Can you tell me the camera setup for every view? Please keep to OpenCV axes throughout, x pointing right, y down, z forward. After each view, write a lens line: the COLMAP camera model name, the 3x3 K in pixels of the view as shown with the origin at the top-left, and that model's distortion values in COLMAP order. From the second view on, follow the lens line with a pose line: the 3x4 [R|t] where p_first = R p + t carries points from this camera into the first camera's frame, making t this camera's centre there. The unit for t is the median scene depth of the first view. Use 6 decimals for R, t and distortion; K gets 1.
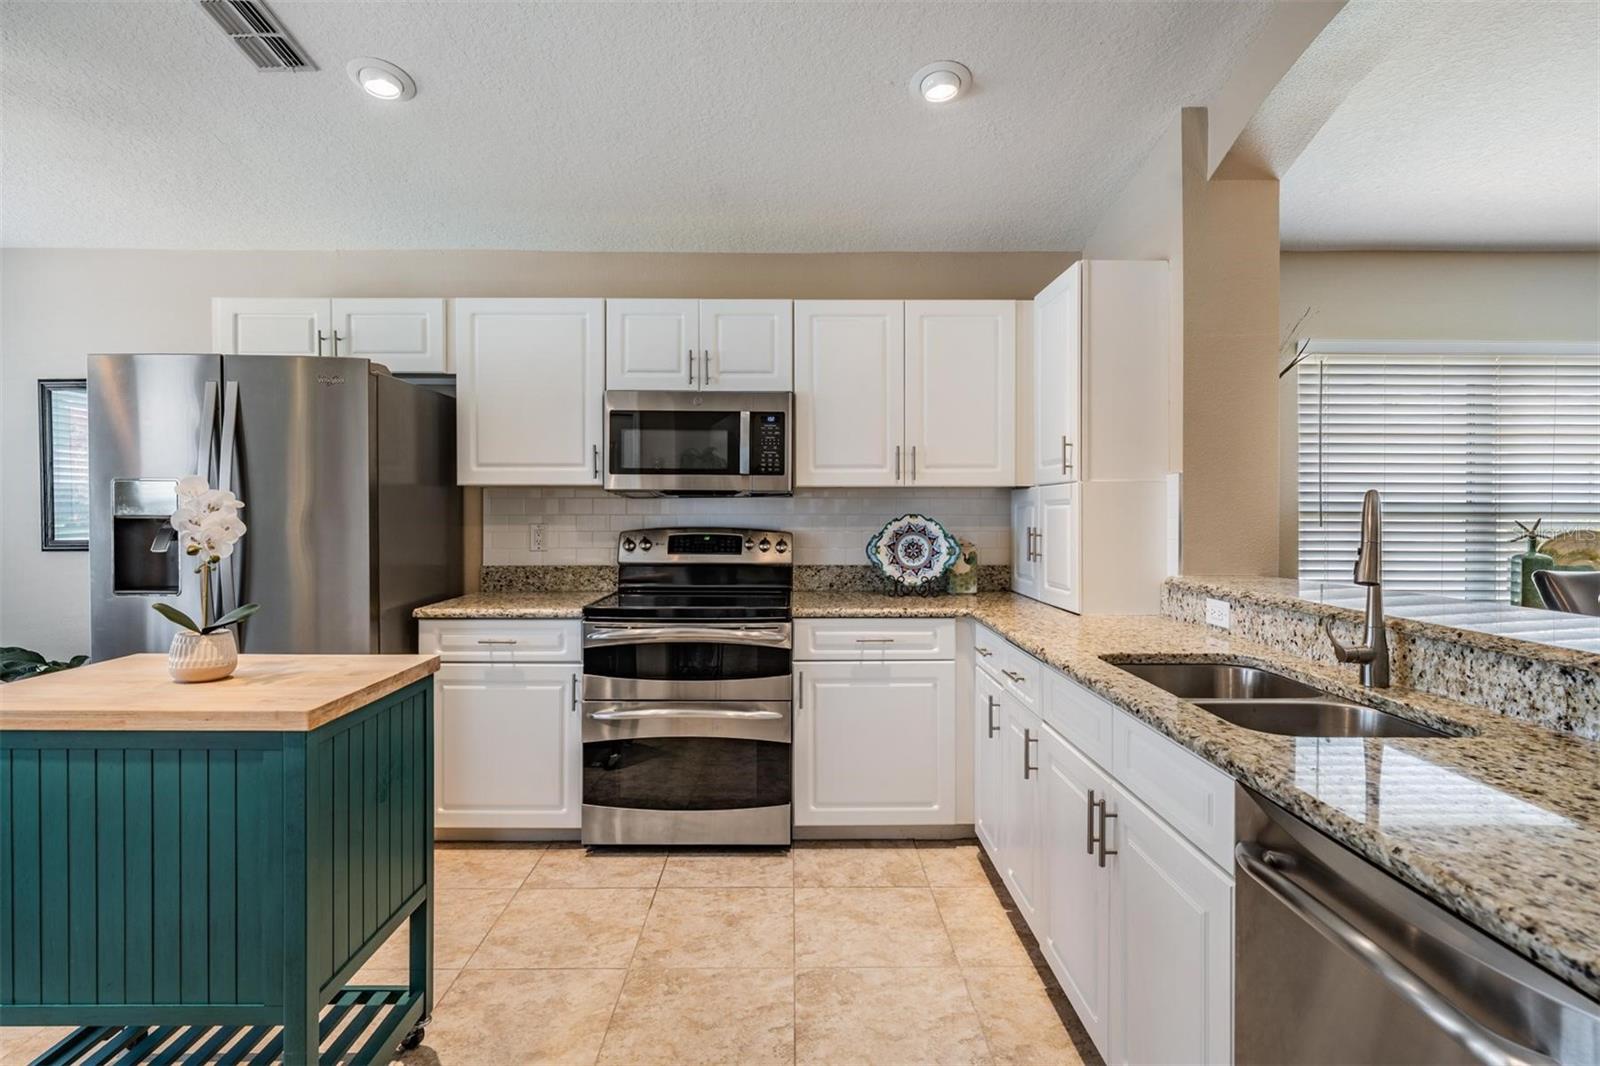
lens RADIAL K [[783.1, 0, 803.5], [0, 783.1, 525.5], [0, 0, 1]] dist [0.000767, 0.000199]
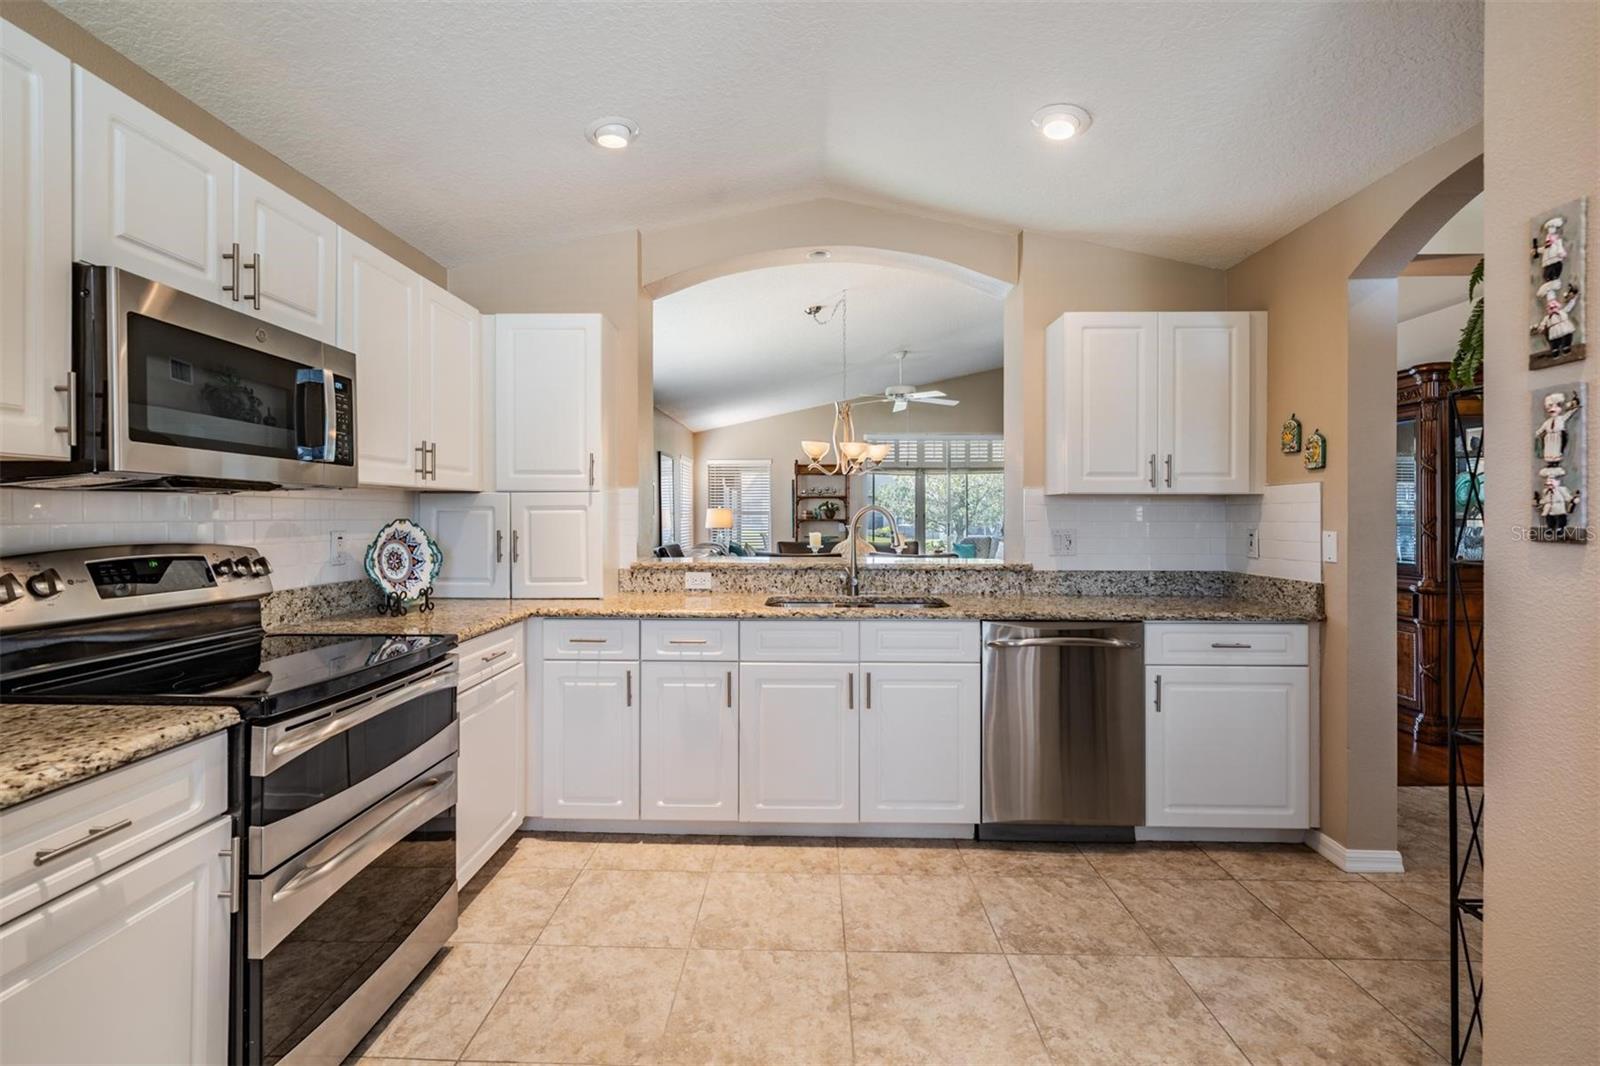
lens RADIAL K [[707.2, 0, 800.6], [0, 707.2, 518.6], [0, 0, 1]] dist [0.004598, -0.000937]
pose [[0.054075, -0.005273, 0.998523, -0.726060], [0.018679, 0.999816, 0.004268, -0.011746], [-0.998362, 0.018421, 0.054164, 0.599851]]
